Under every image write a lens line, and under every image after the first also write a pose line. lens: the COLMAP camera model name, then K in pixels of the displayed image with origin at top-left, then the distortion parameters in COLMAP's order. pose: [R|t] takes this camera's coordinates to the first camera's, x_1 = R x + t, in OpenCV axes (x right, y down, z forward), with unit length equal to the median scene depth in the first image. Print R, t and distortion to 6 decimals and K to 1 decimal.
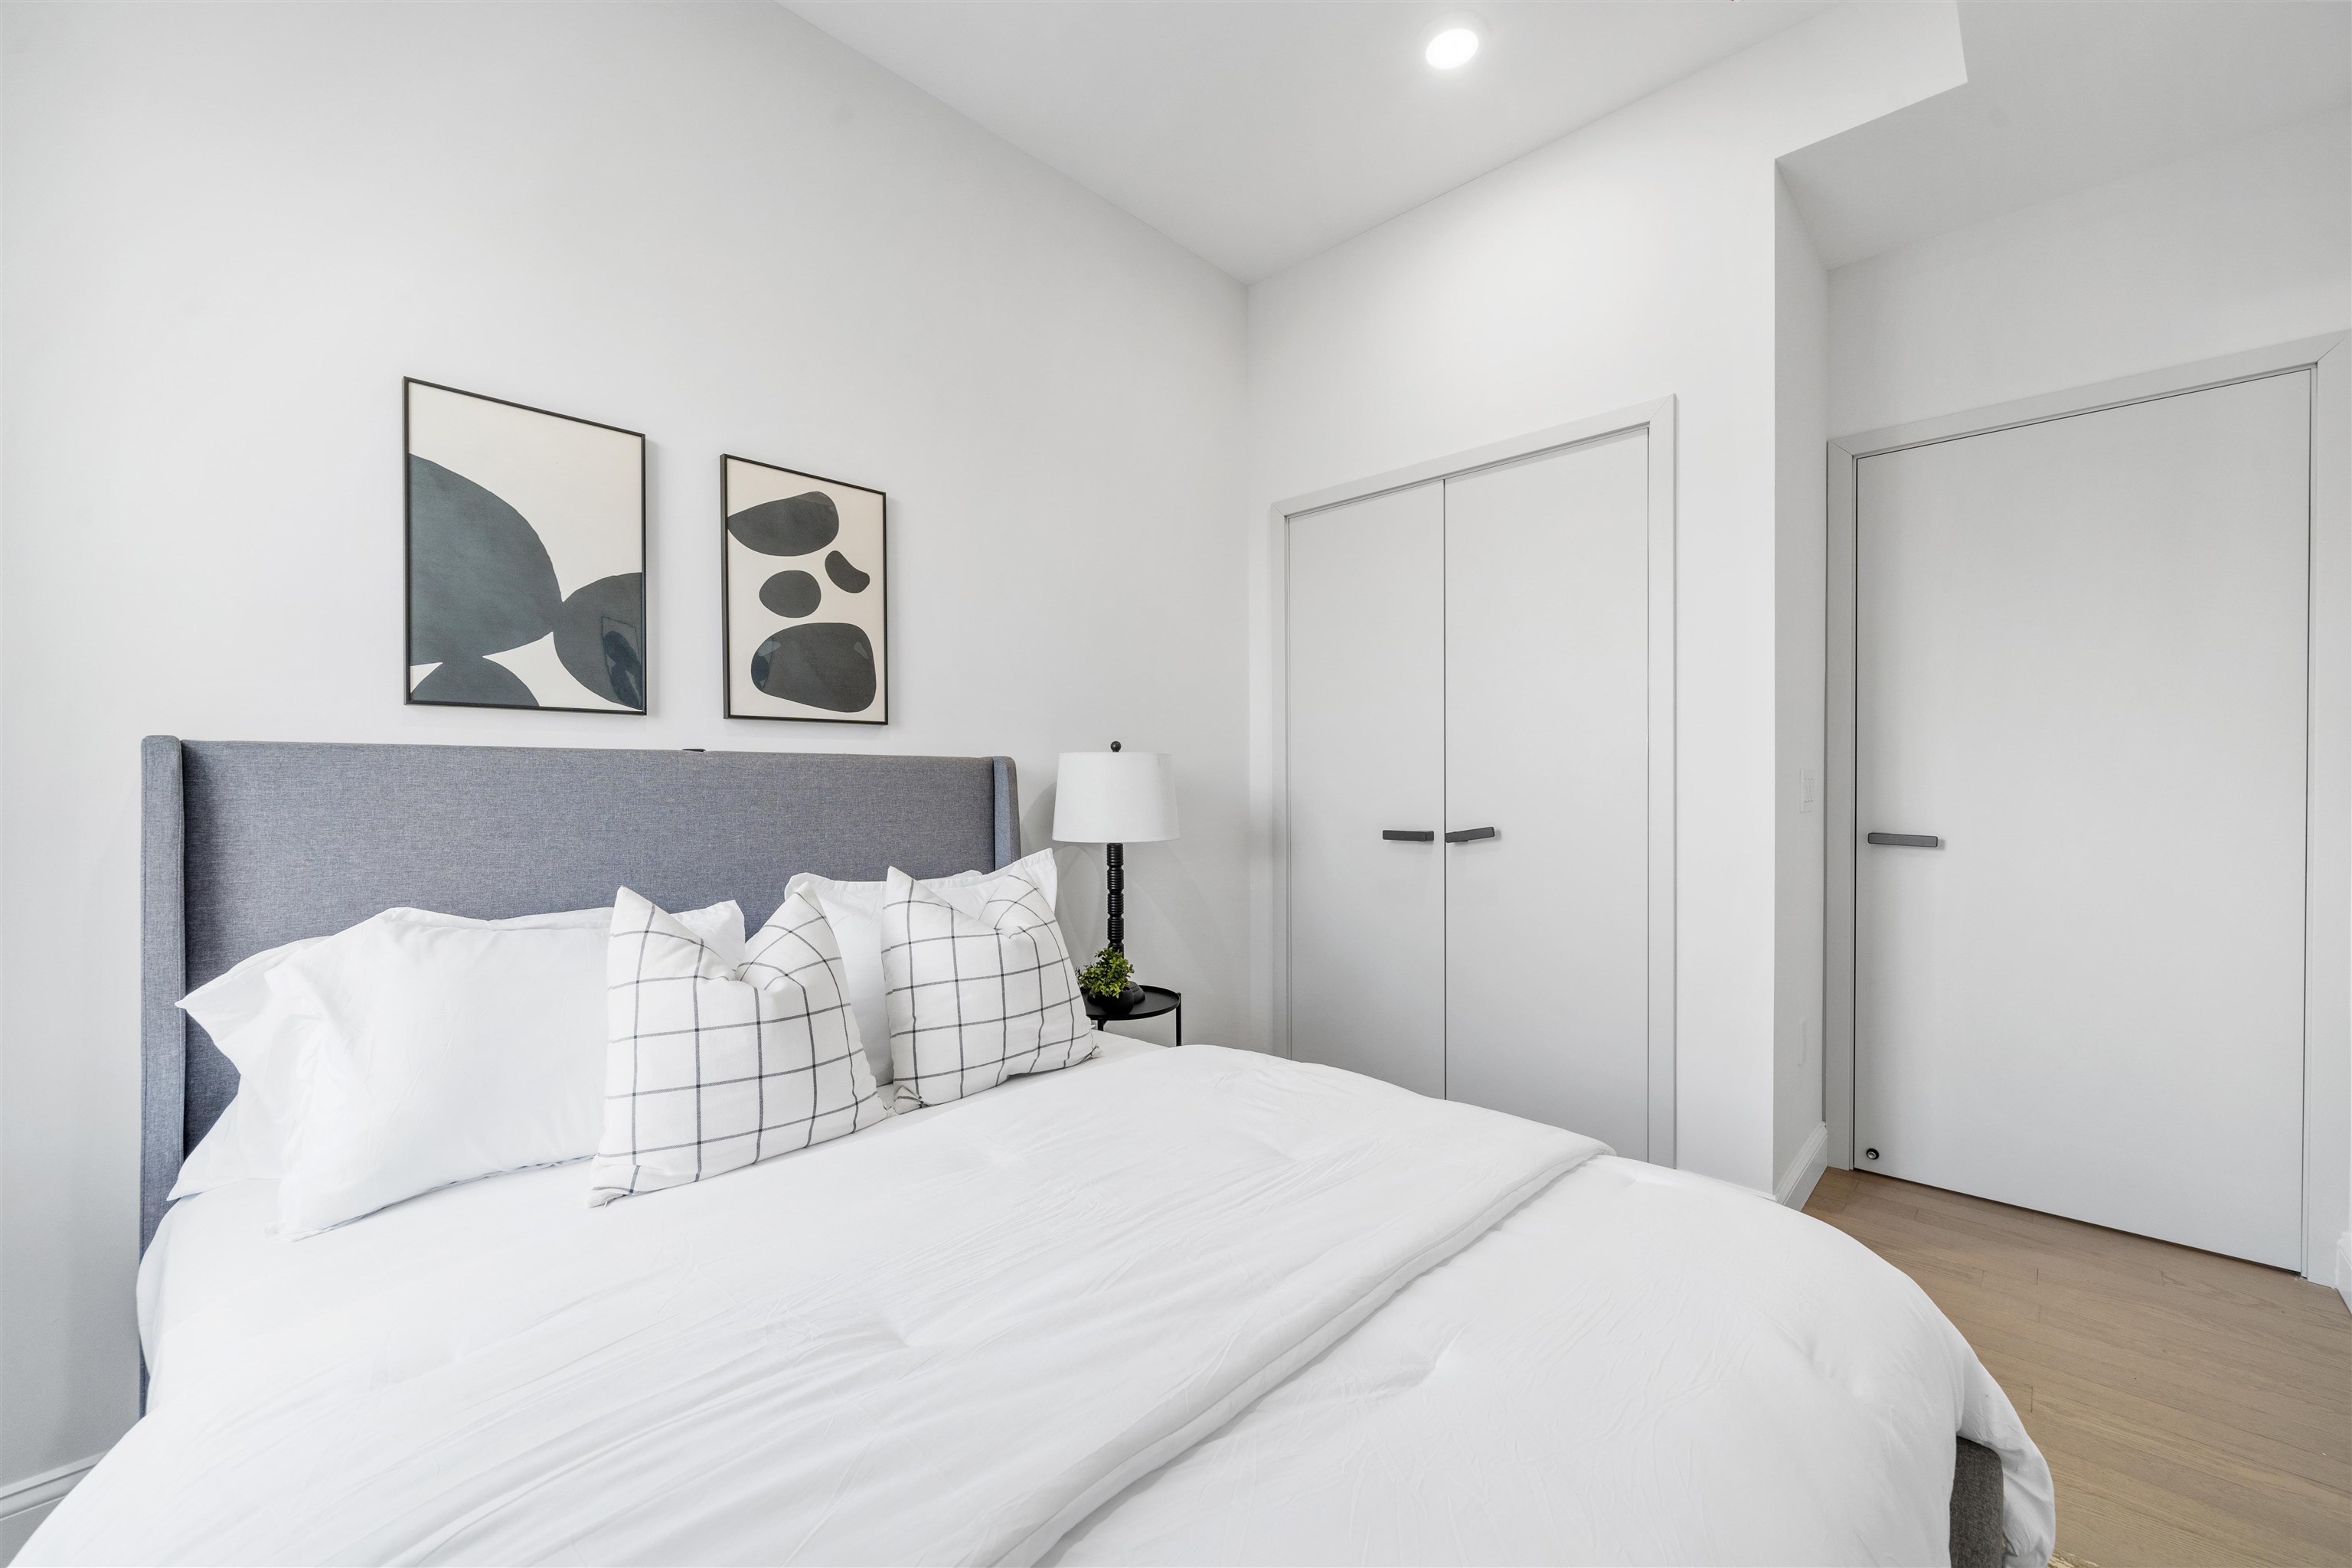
lens RADIAL K [[912.7, 0, 1175.4], [0, 912.7, 790.4], [0, 0, 1]] dist [-0.026917, -0.000004]
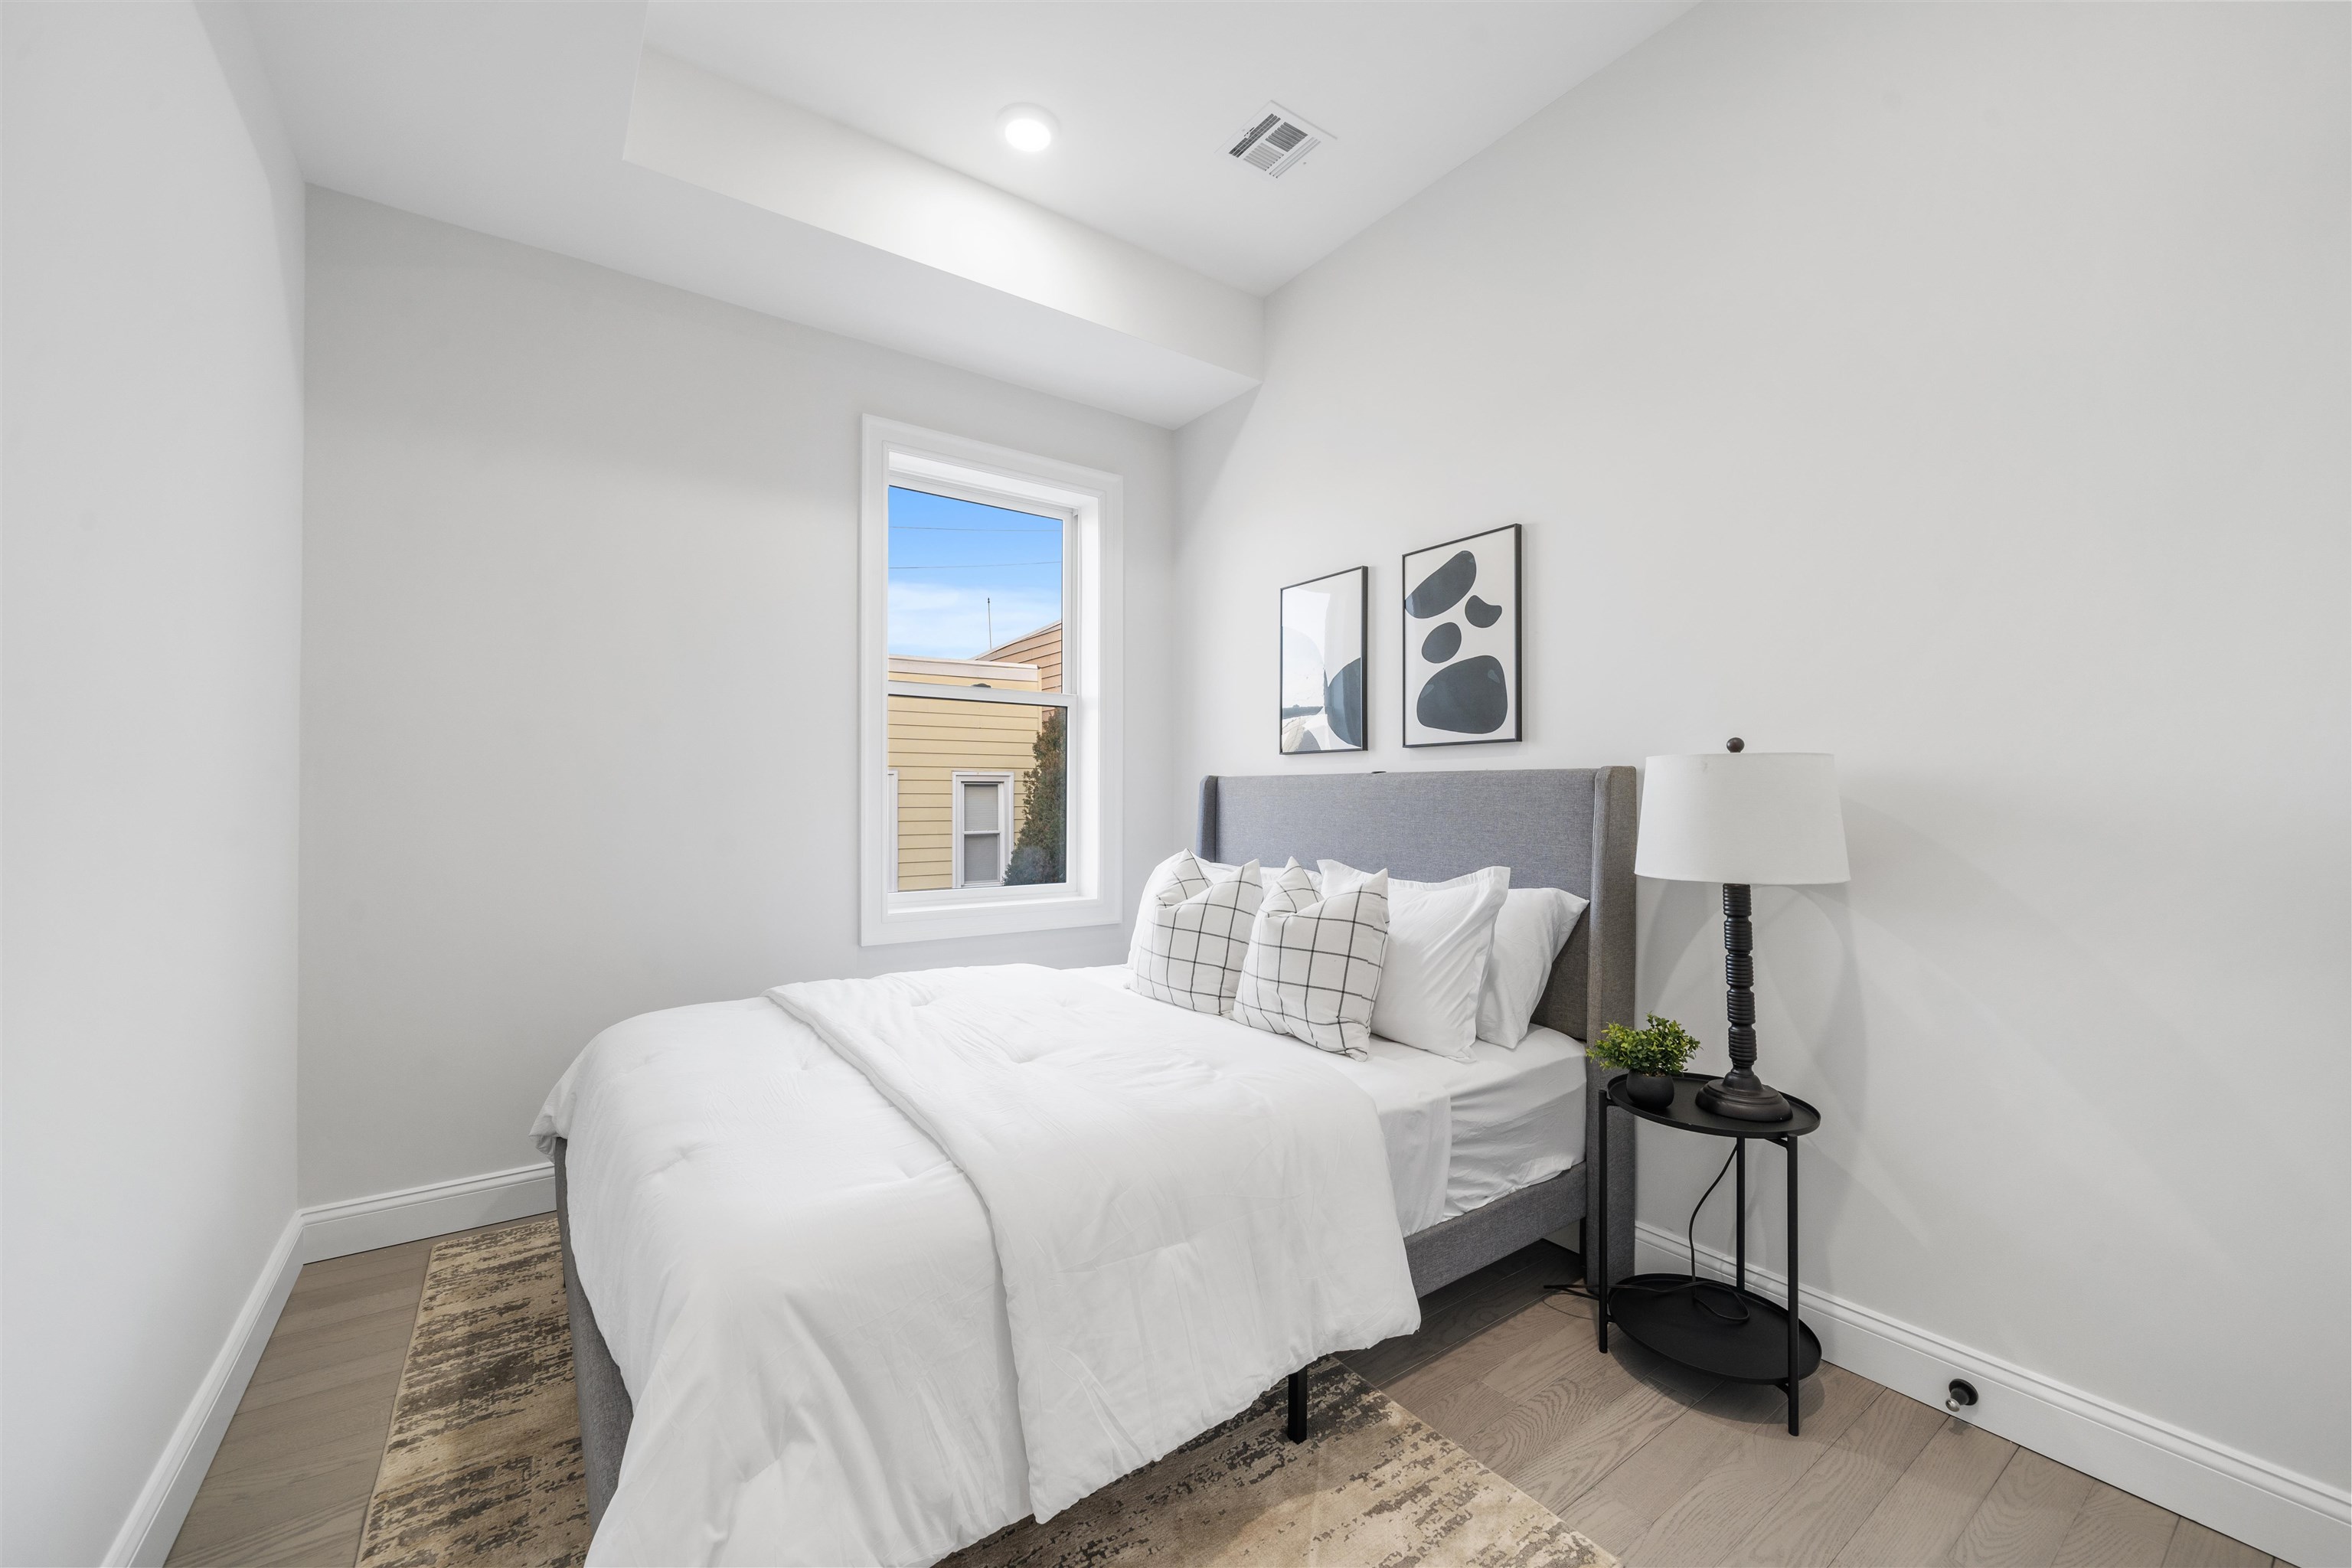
lens RADIAL K [[912.7, 0, 1175.4], [0, 912.7, 790.4], [0, 0, 1]] dist [-0.026917, -0.000004]
pose [[-0.180510, -0.002714, -0.983569, 0.852788], [-0.009957, 0.999950, -0.000932, -0.010512], [0.983523, 0.009625, -0.180528, 0.854677]]
